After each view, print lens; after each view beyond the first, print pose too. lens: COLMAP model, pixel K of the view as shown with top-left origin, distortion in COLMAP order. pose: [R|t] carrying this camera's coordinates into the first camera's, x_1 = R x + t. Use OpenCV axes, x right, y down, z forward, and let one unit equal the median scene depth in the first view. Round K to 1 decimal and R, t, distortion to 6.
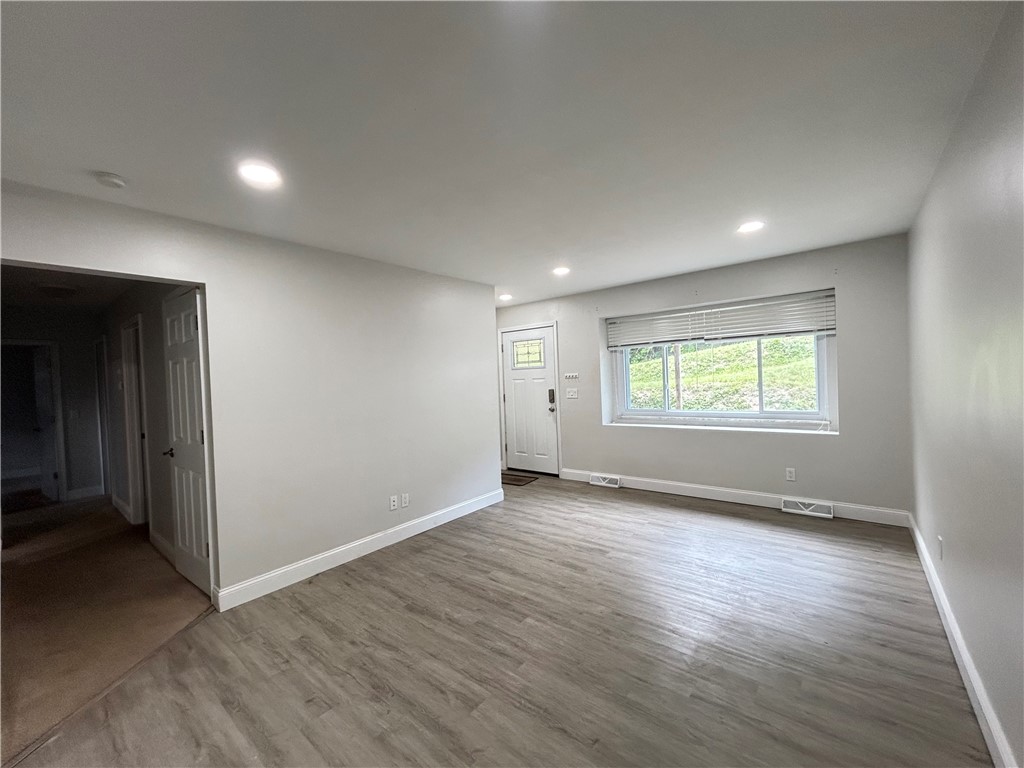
lens RADIAL K [[414.9, 0, 512.3], [0, 414.9, 384.9], [0, 0, 1]] dist [-0.003519, 0.001800]
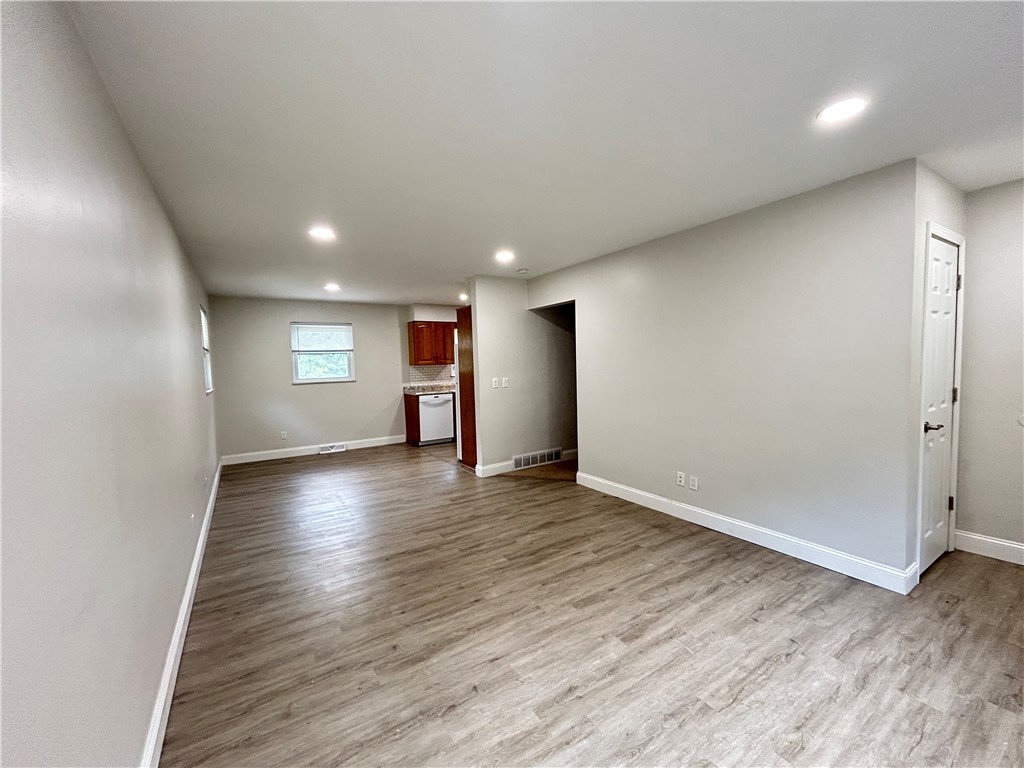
lens RADIAL K [[414.9, 0, 509.1], [0, 414.9, 384.6], [0, 0, 1]] dist [-0.003519, 0.001800]
pose [[-0.311815, 0.104547, -0.944373, 0.703524], [0.025486, 0.994491, 0.101680, -0.046811], [0.949801, 0.007637, -0.312762, 0.857749]]
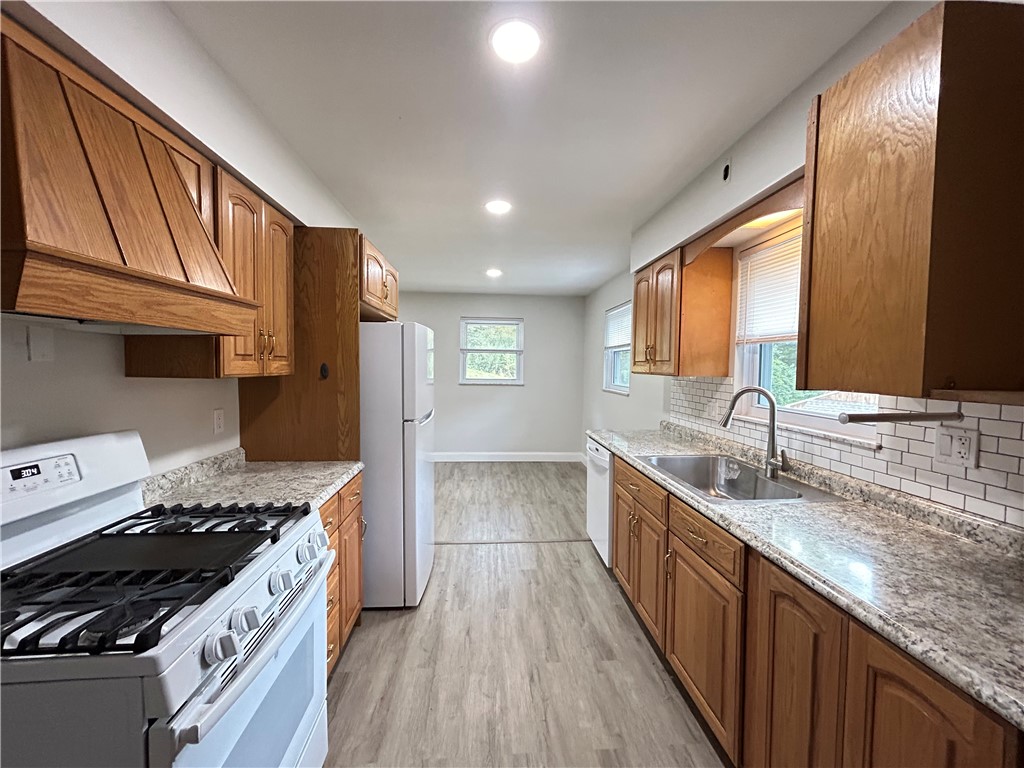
lens RADIAL K [[414.9, 0, 512.6], [0, 414.9, 384.1], [0, 0, 1]] dist [-0.003519, 0.001800]
pose [[-0.684640, -0.004038, 0.728870, -1.375296], [0.025838, 0.999222, 0.029806, 0.035665], [-0.728423, 0.039239, -0.684003, 0.620657]]
